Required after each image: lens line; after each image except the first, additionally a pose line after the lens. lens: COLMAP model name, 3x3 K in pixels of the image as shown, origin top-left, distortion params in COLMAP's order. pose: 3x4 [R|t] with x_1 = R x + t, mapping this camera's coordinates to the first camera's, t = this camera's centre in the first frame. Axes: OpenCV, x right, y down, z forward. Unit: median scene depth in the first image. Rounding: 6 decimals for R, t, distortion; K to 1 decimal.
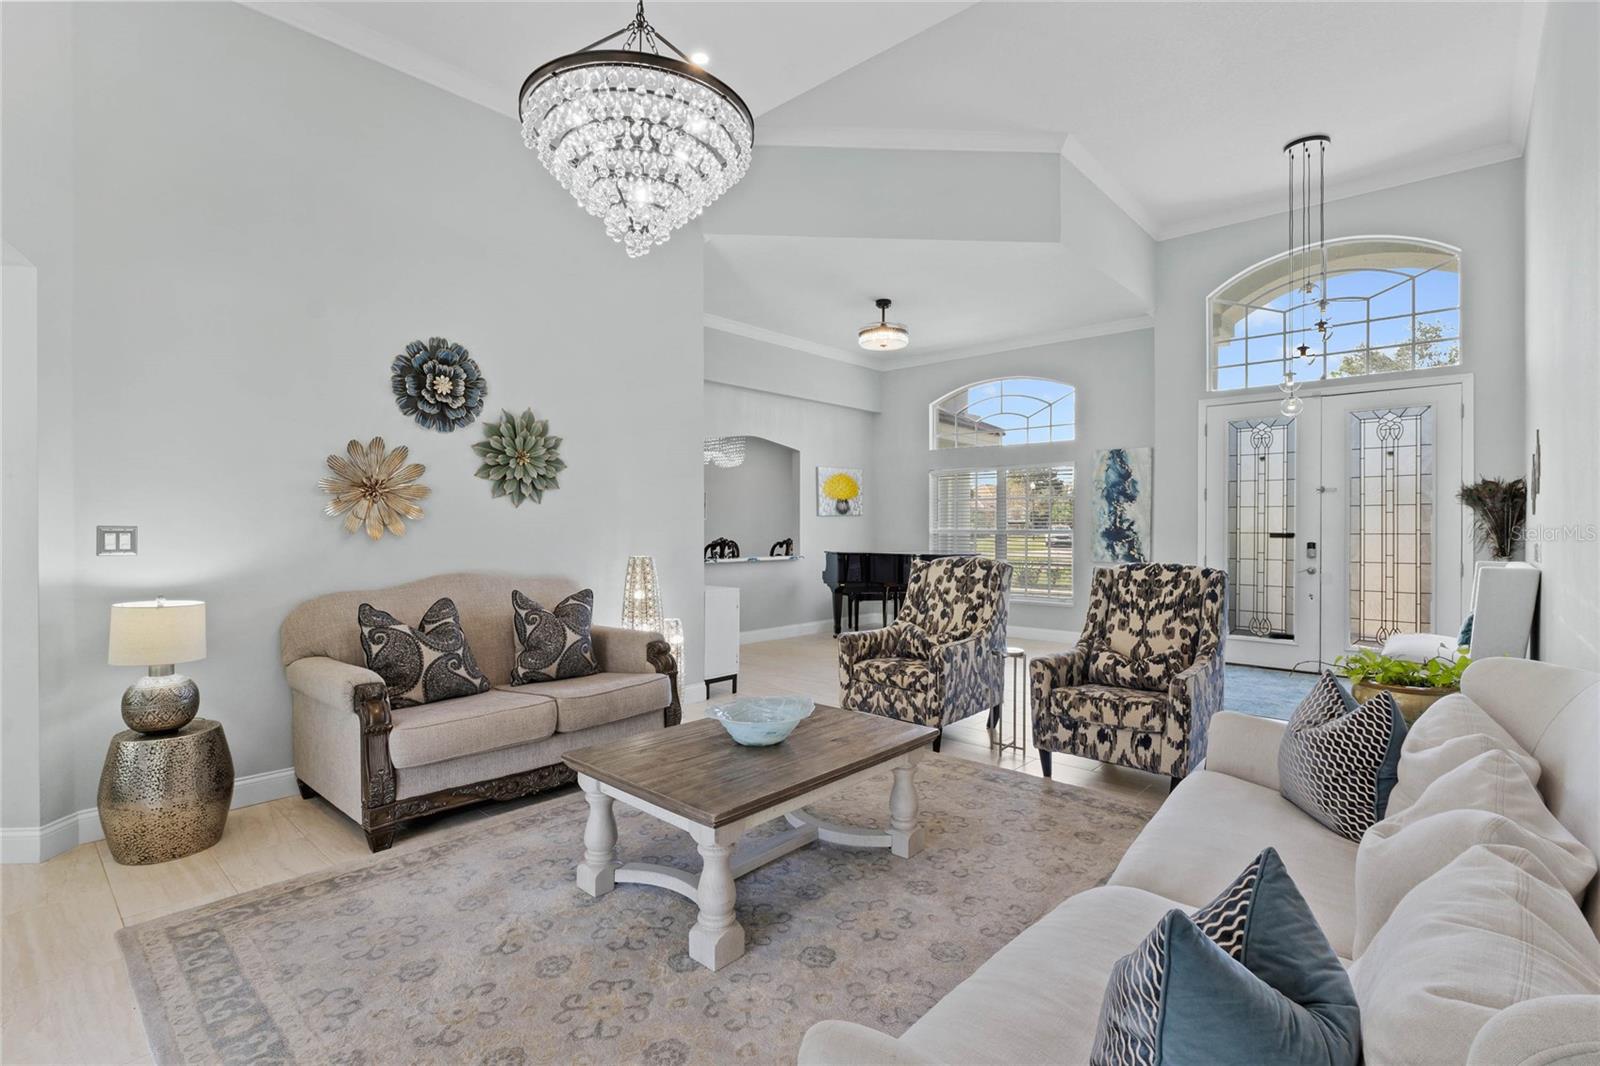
lens RADIAL K [[755.3, 0, 798.3], [0, 755.3, 532.8], [0, 0, 1]] dist [-0.004875, -0.001154]
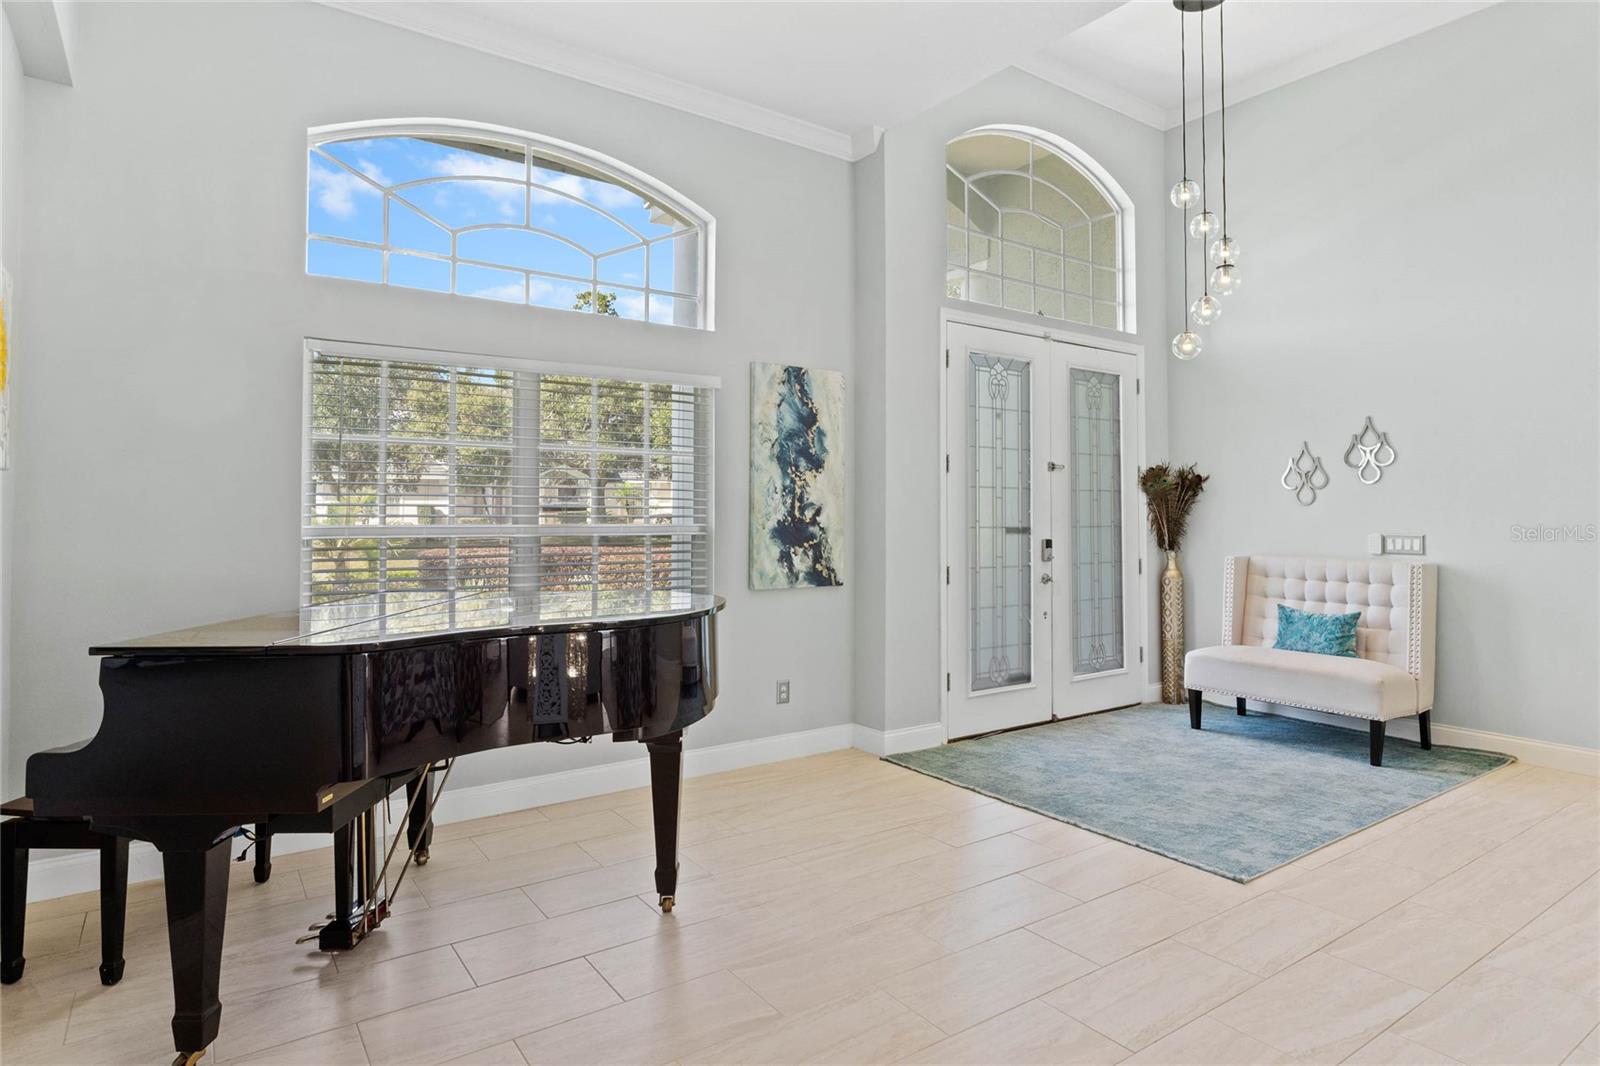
lens RADIAL K [[892.3, 0, 818.4], [0, 892.3, 485.5], [0, 0, 1]] dist [-0.007150, -0.000602]
pose [[0.225312, 0.030434, 0.973811, -0.163959], [0.005734, 0.999453, -0.032562, -0.010297], [-0.974270, 0.012920, 0.225015, 0.859513]]
